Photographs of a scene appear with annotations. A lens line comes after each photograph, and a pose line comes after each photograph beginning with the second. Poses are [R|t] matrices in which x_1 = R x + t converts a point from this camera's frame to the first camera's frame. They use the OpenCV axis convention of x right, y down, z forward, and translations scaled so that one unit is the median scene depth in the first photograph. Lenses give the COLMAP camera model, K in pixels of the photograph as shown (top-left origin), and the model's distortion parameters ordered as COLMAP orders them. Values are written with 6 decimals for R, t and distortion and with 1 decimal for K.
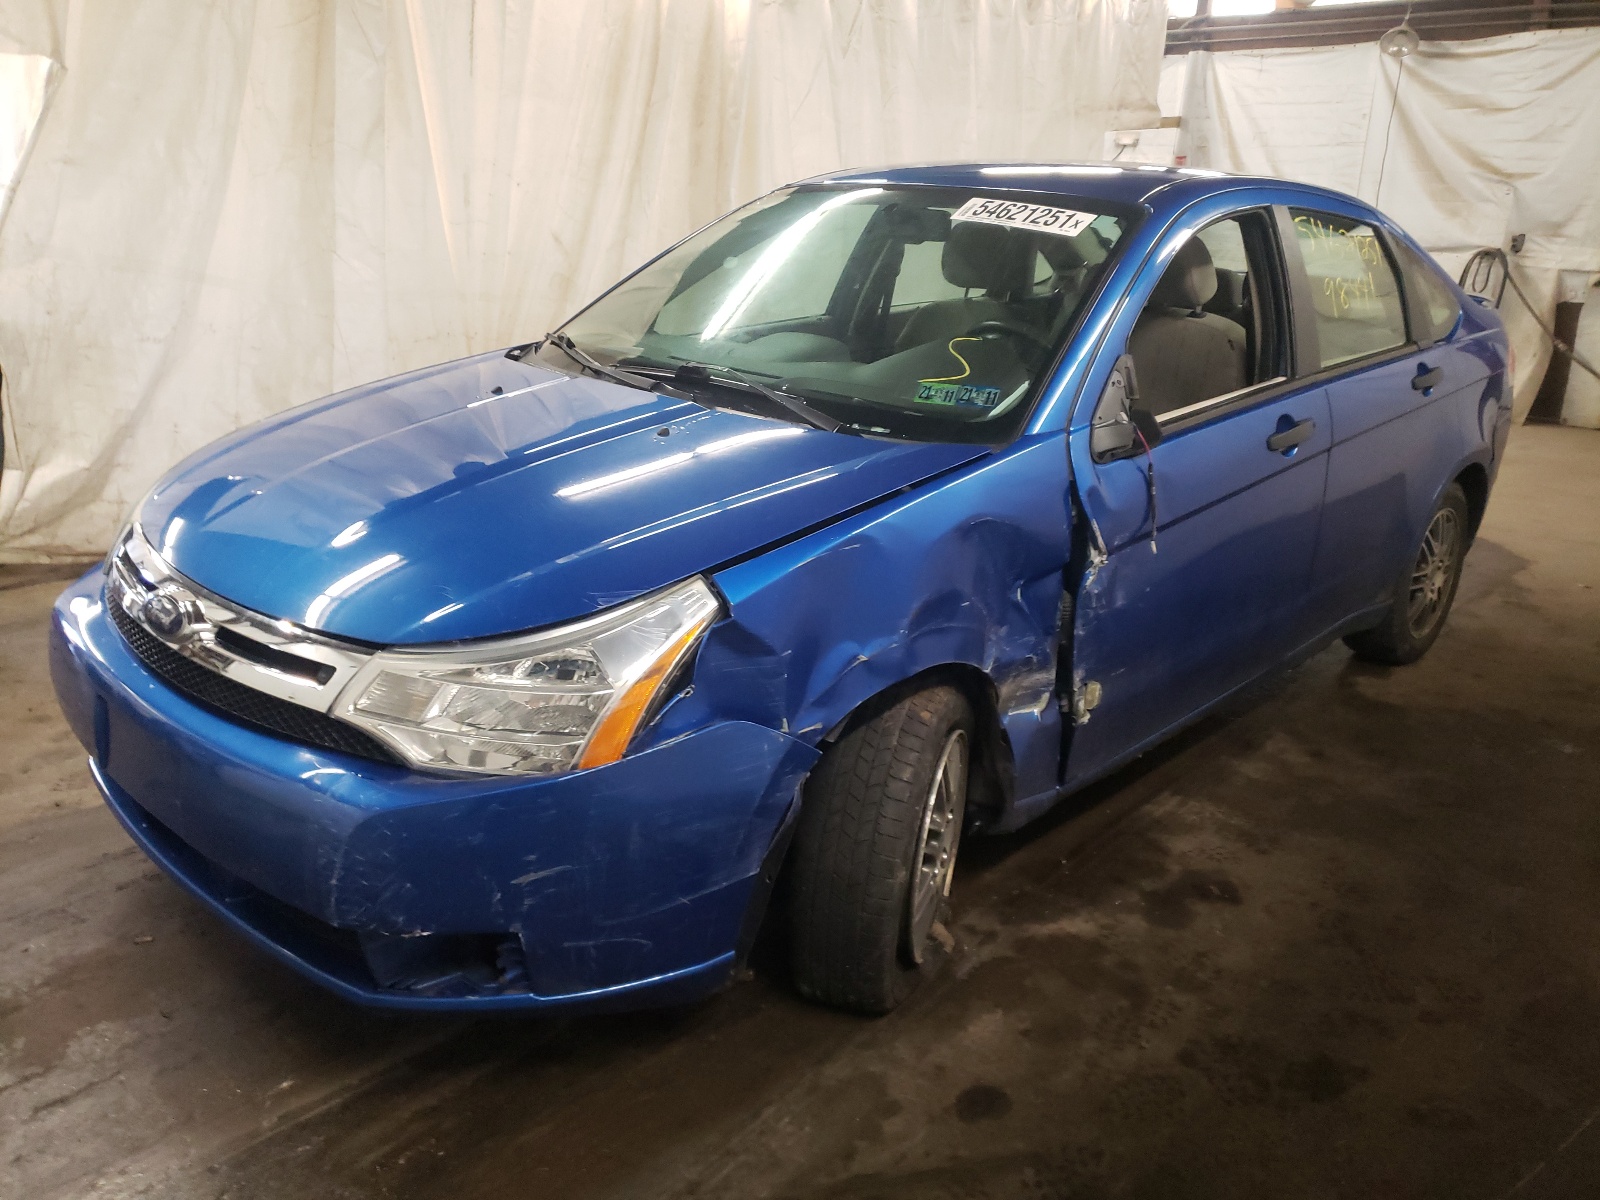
lens RADIAL K [[1173.3, 0, 748.8], [0, 1173.3, 600.8], [0, 0, 1]] dist [-0.003824, 0.026369]
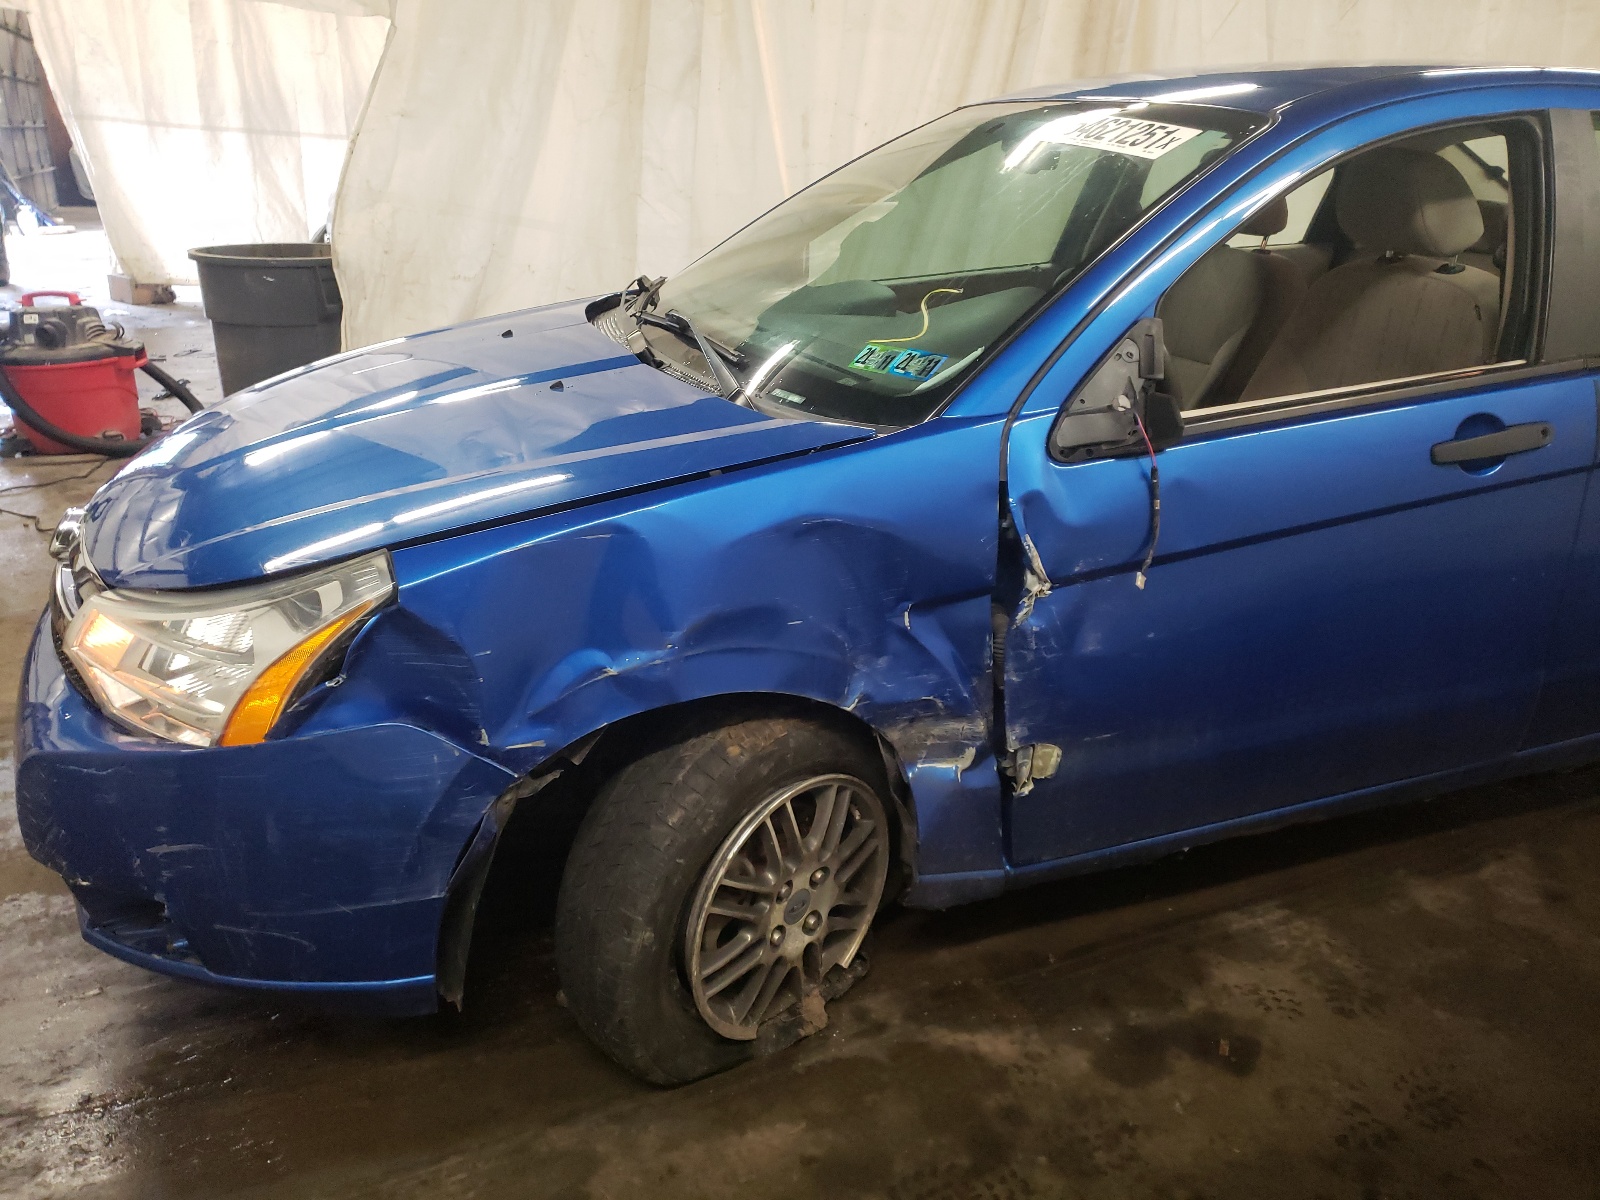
lens RADIAL K [[1173.3, 0, 748.8], [0, 1173.3, 600.8], [0, 0, 1]] dist [-0.003824, 0.026369]
pose [[0.914961, 0.126695, -0.383138, 0.406232], [-0.111446, 0.991845, 0.061839, -0.051296], [0.387848, -0.013881, 0.921619, 0.220037]]
